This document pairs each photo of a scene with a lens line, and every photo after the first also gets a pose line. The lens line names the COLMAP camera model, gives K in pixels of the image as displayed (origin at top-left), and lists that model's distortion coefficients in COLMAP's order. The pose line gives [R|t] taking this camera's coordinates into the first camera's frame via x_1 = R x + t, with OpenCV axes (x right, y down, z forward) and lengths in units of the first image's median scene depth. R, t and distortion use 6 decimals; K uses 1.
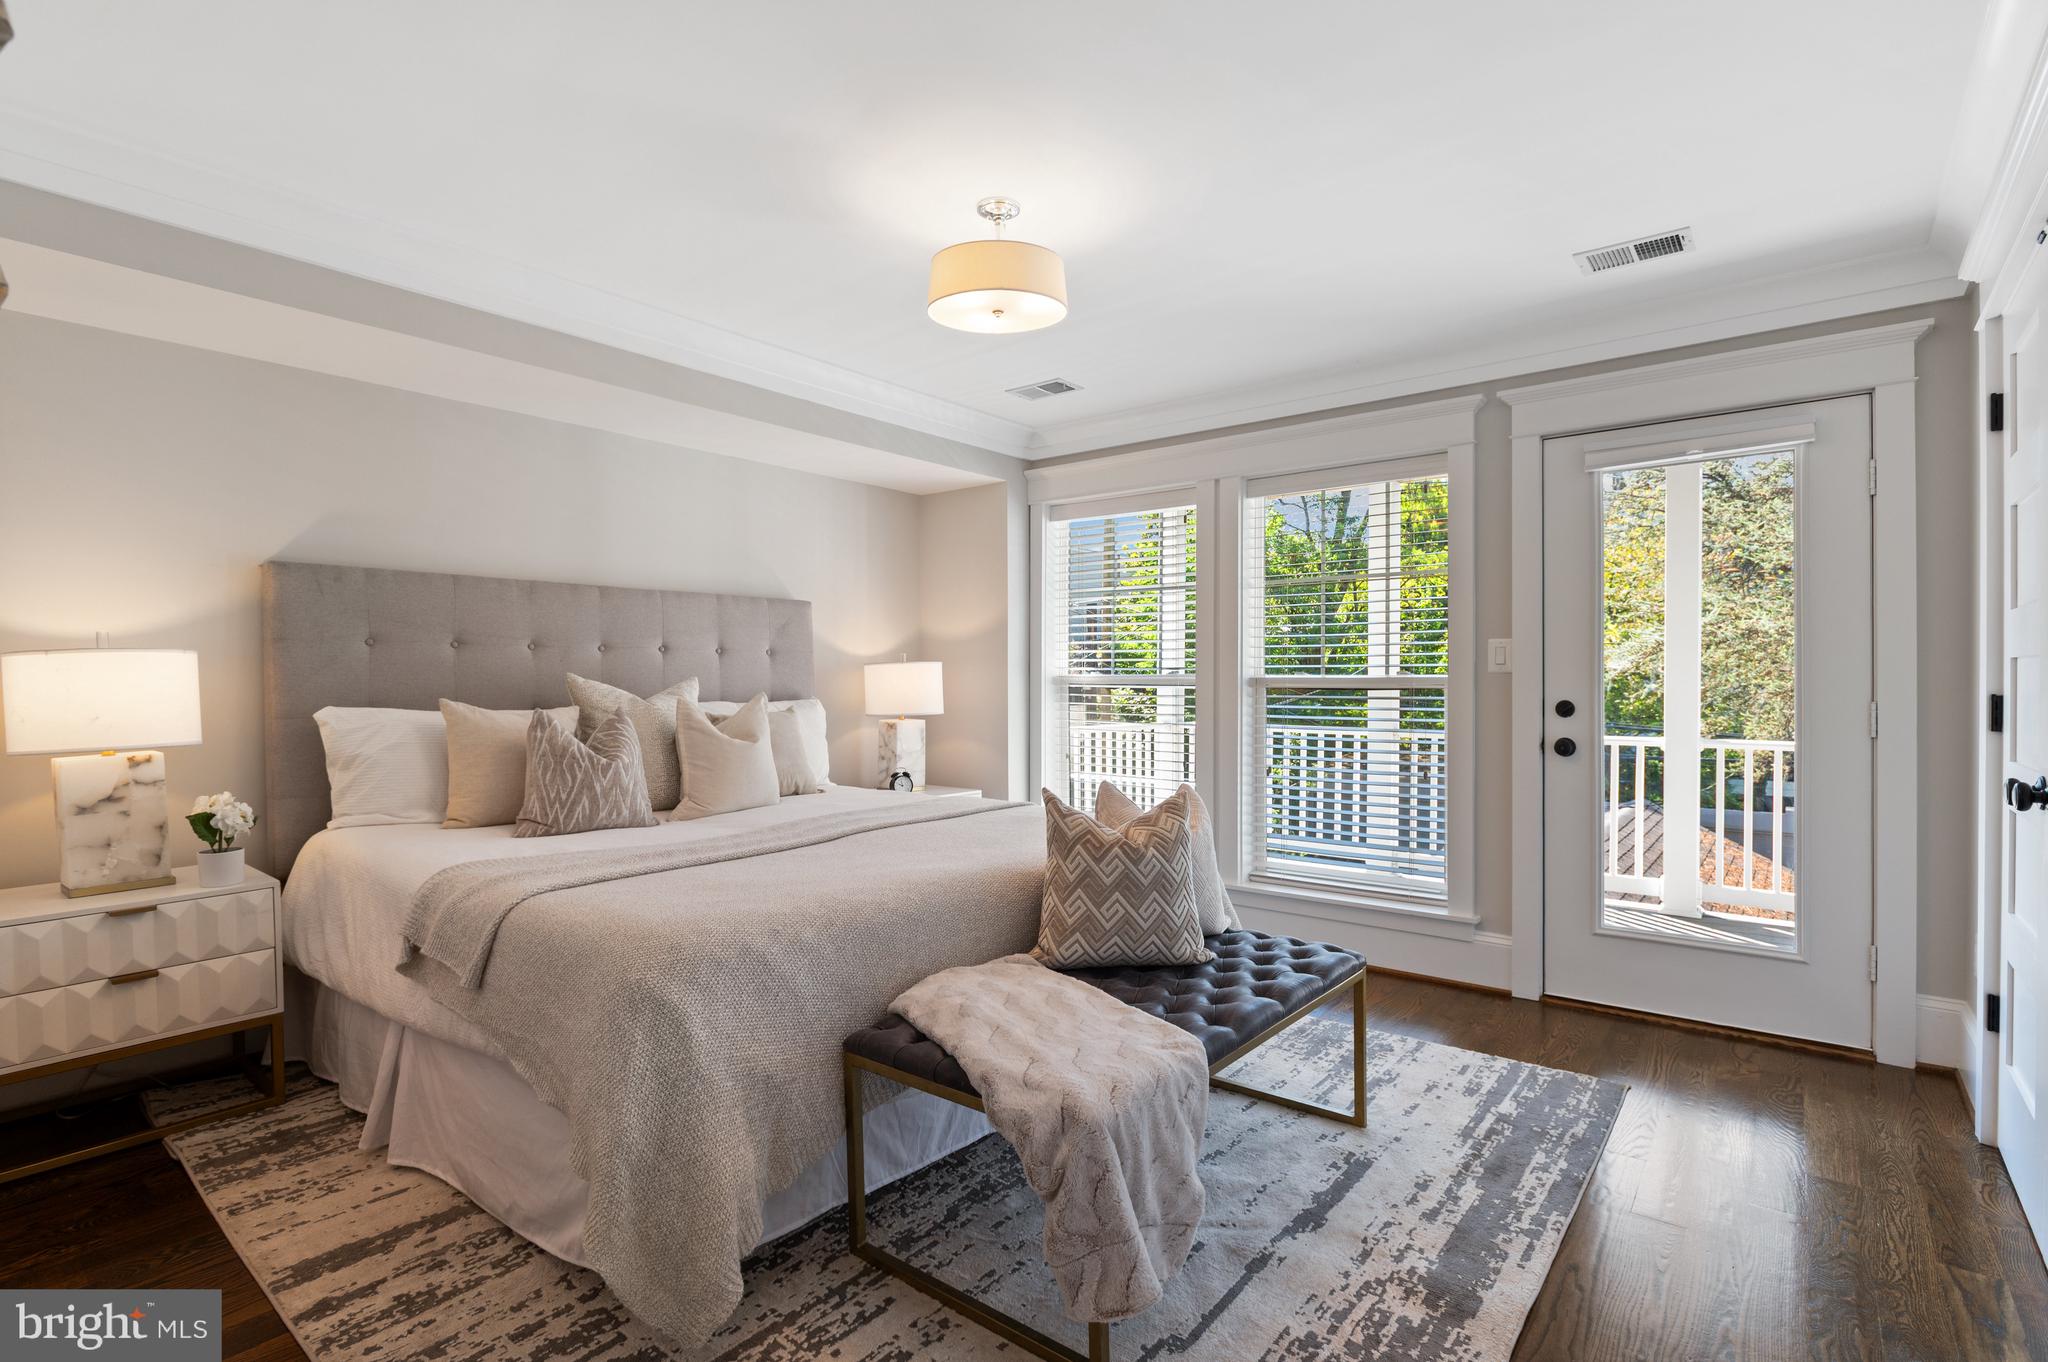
lens RADIAL K [[978.7, 0, 1019.3], [0, 978.7, 686.7], [0, 0, 1]] dist [-0.014032, 0.001836]
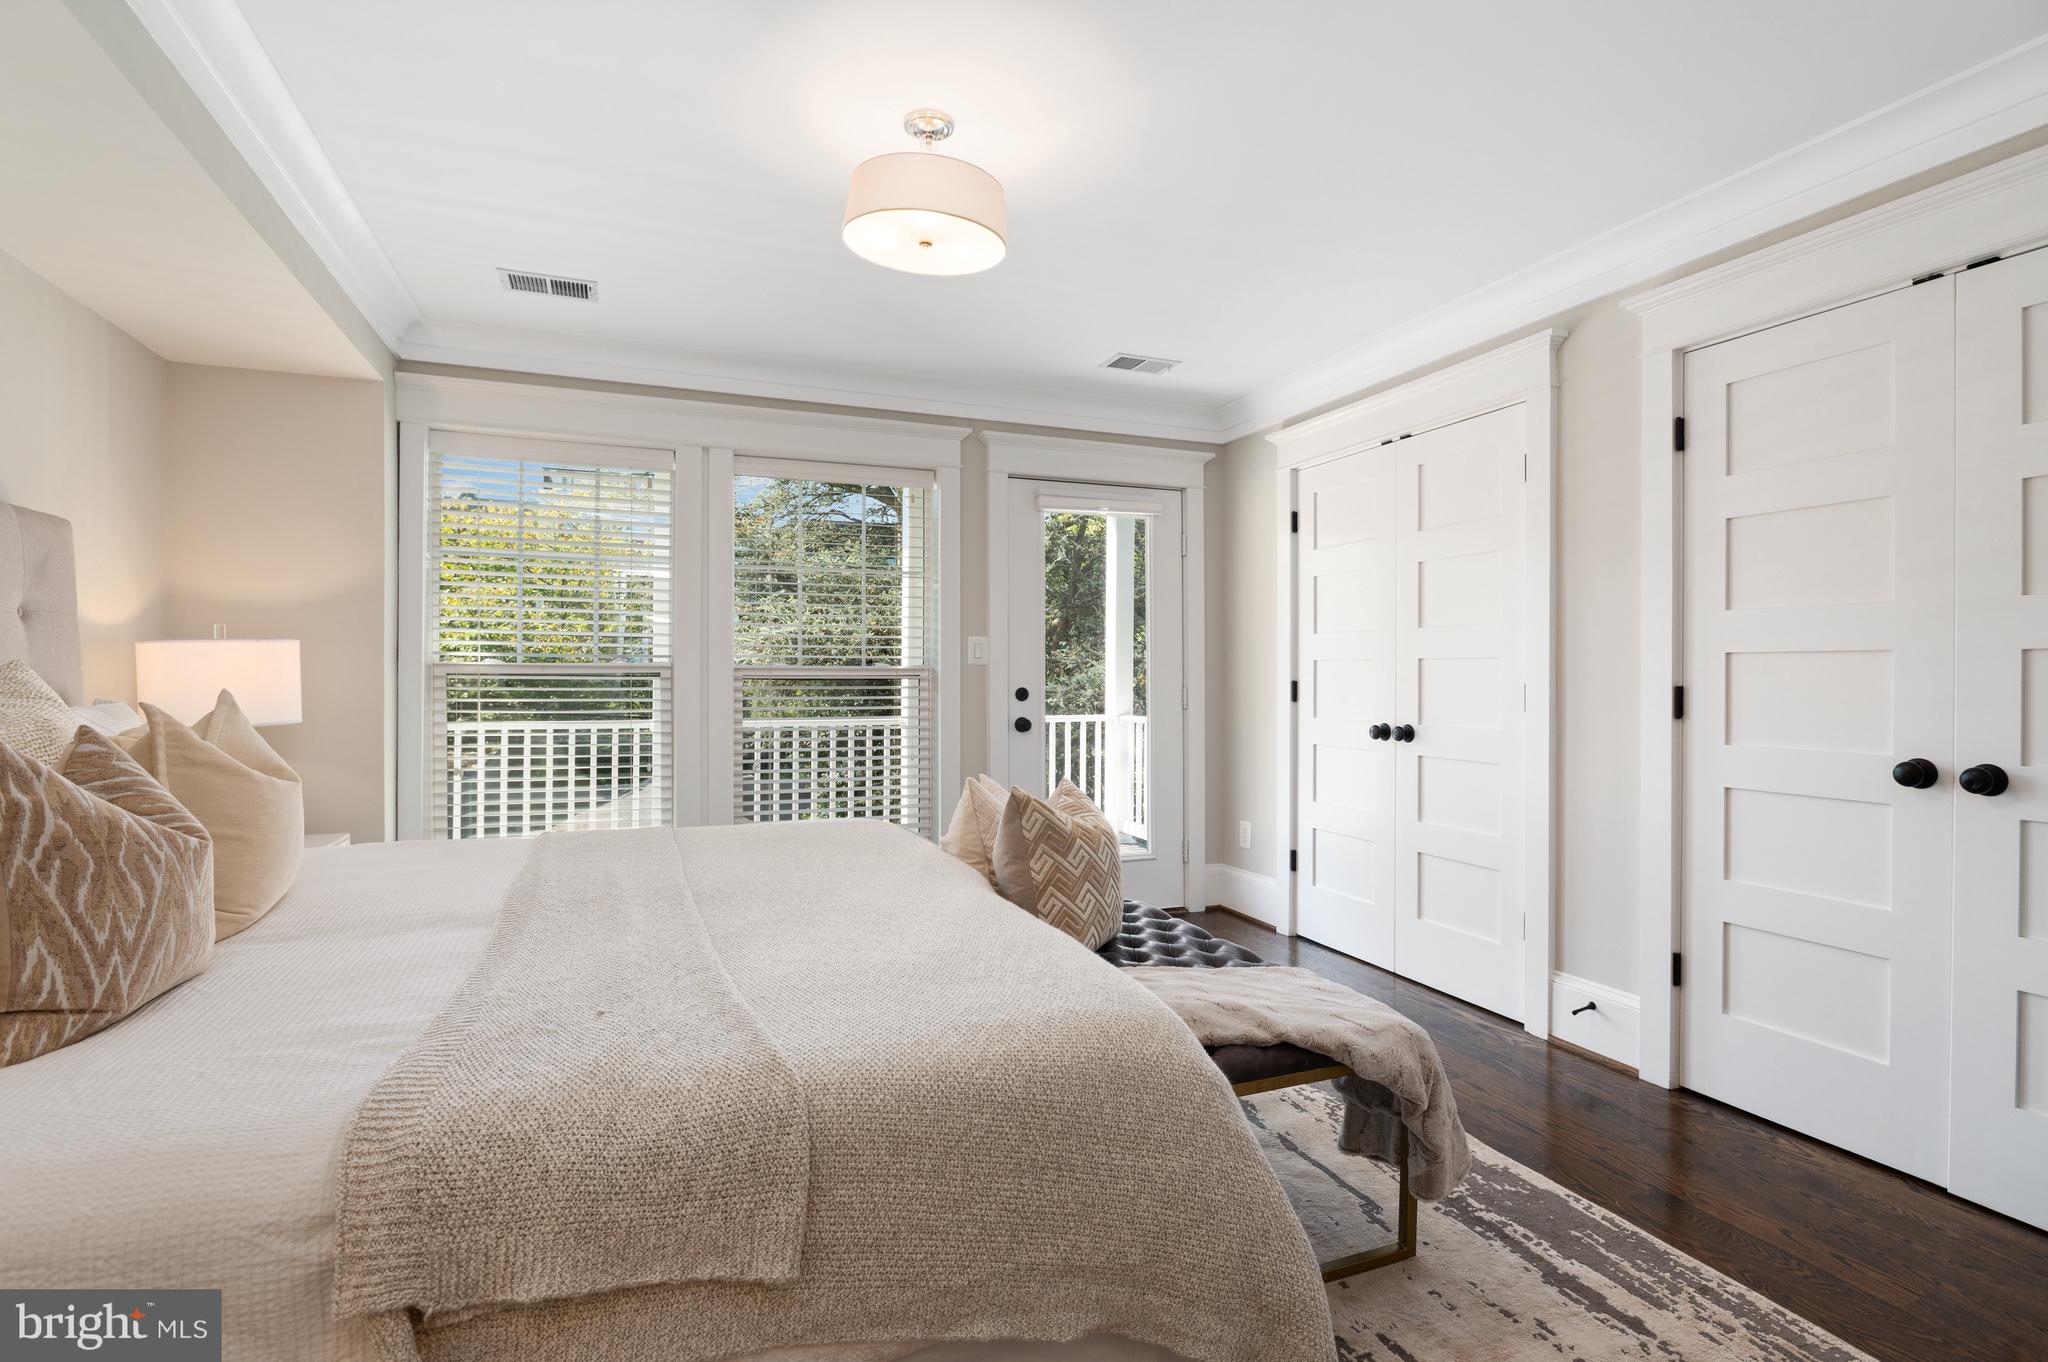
lens RADIAL K [[978.7, 0, 1016.9], [0, 978.7, 690.4], [0, 0, 1]] dist [-0.014032, 0.001836]
pose [[0.498171, -0.013740, 0.866970, -0.536443], [0.000760, 0.999881, 0.015410, -0.002424], [-0.867079, -0.007017, 0.498122, 0.368160]]
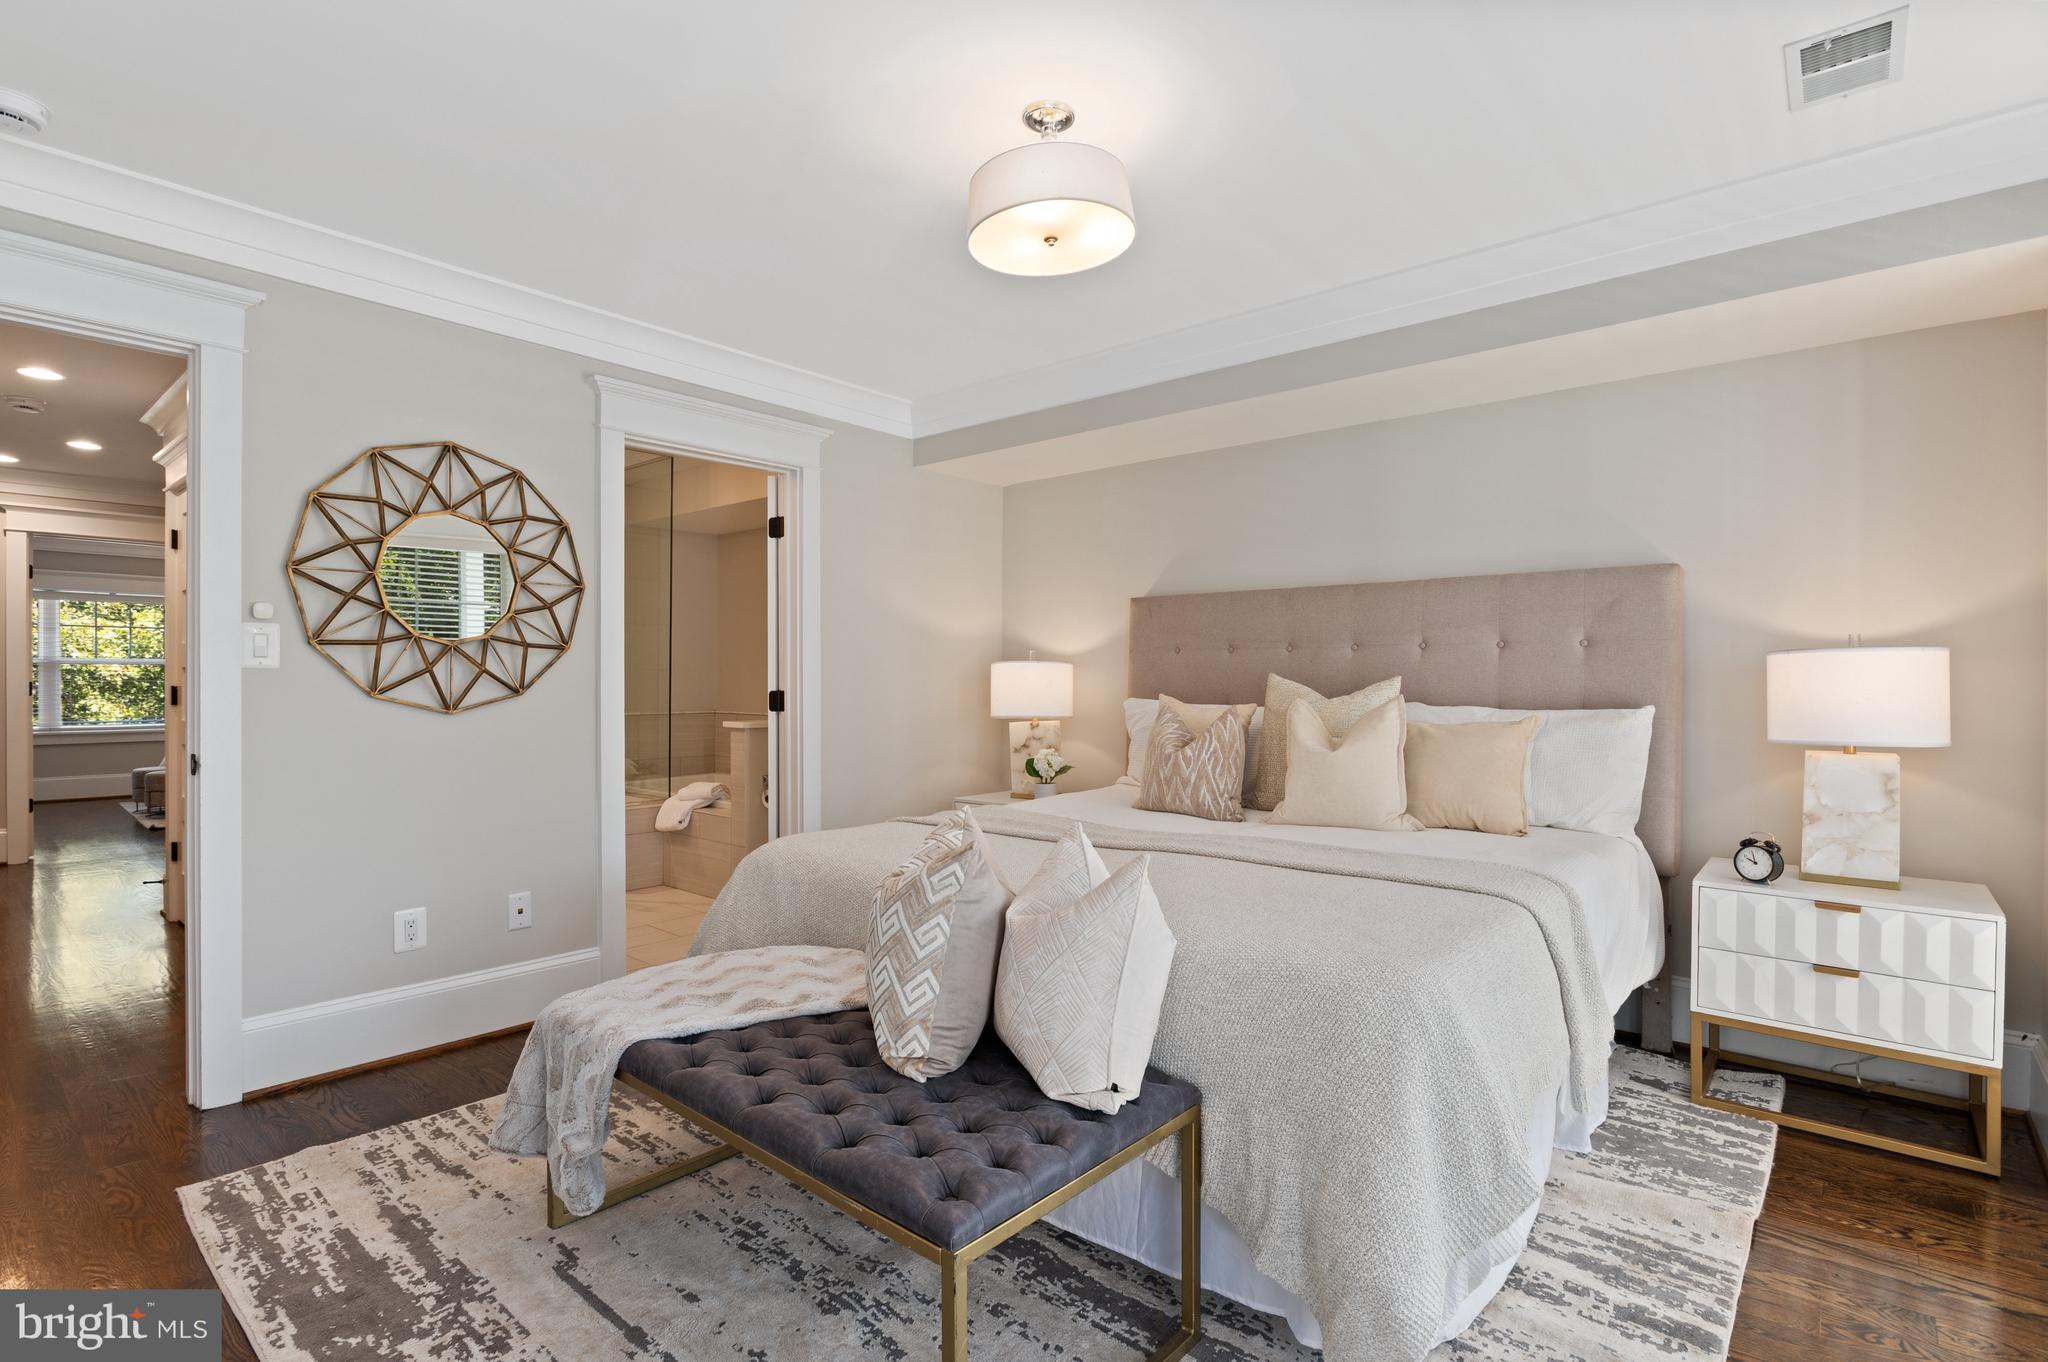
lens RADIAL K [[978.7, 0, 1012.8], [0, 978.7, 676.5], [0, 0, 1]] dist [-0.014032, 0.001836]
pose [[-0.043964, -0.001341, -0.999032, 0.601262], [-0.007370, 0.999972, -0.001018, -0.006355], [0.999006, 0.007318, -0.043973, 0.741326]]
